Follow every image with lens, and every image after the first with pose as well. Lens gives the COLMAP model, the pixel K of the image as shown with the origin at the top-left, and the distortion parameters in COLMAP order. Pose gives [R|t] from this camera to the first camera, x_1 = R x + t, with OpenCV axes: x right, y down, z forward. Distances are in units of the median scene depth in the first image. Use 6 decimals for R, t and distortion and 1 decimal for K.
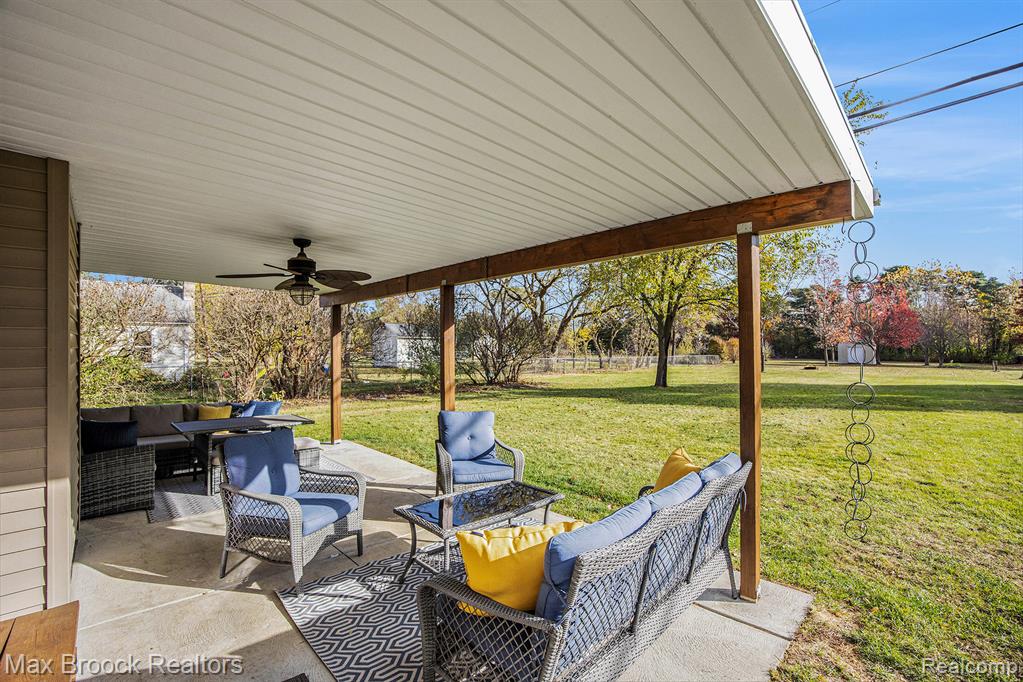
lens RADIAL K [[452.7, 0, 506.9], [0, 452.7, 346.5], [0, 0, 1]] dist [-0.047035, 0.002356]
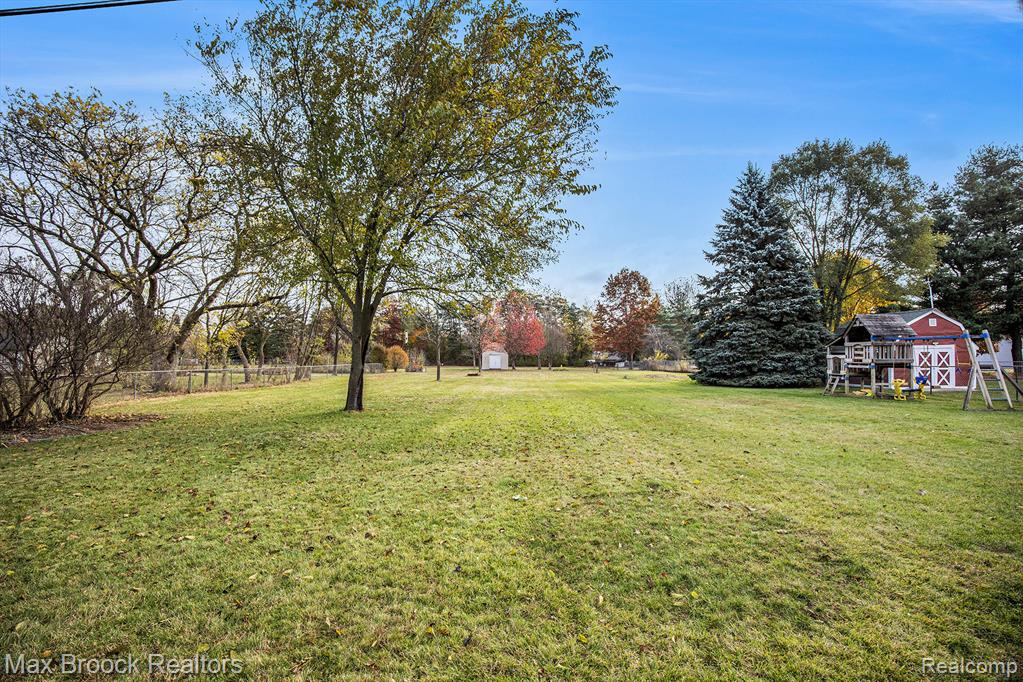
lens RADIAL K [[452.7, 0, 508.9], [0, 452.7, 336.6], [0, 0, 1]] dist [-0.047035, 0.002356]
pose [[0.733429, 0.026286, 0.679258, 0.021762], [0.002444, 0.999144, -0.041305, 0.004613], [-0.679762, 0.031954, 0.732737, 0.162763]]
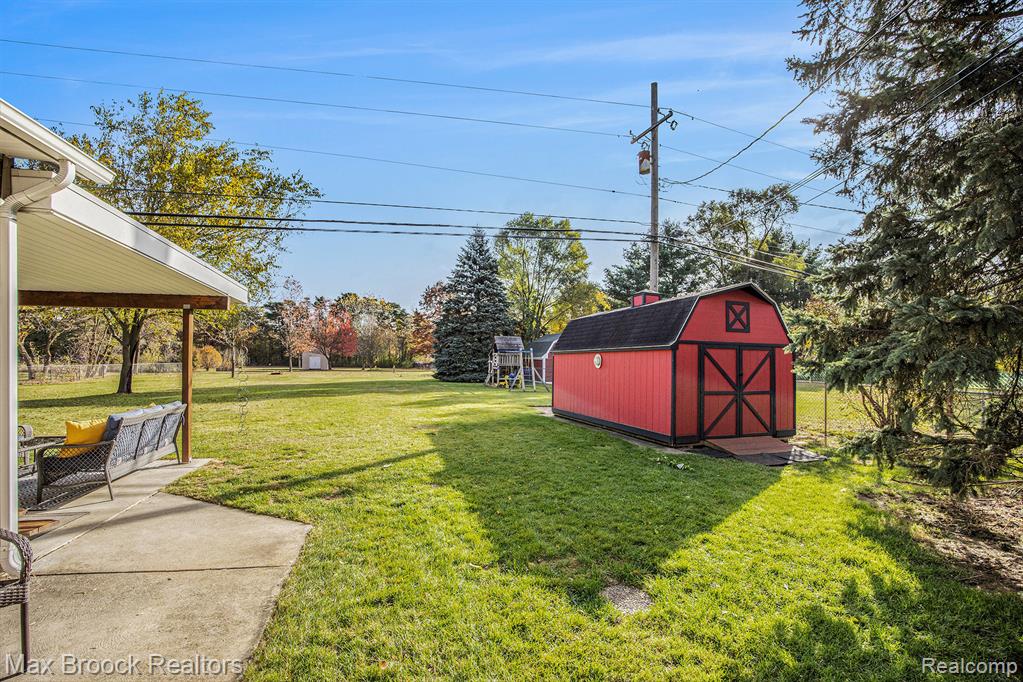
lens RADIAL K [[452.7, 0, 514.7], [0, 452.7, 345.7], [0, 0, 1]] dist [-0.047035, 0.002356]
pose [[0.479697, 0.026255, 0.877041, -0.048777], [-0.009223, 0.999648, -0.024881, -0.001182], [-0.877386, 0.003847, 0.479770, -0.118643]]
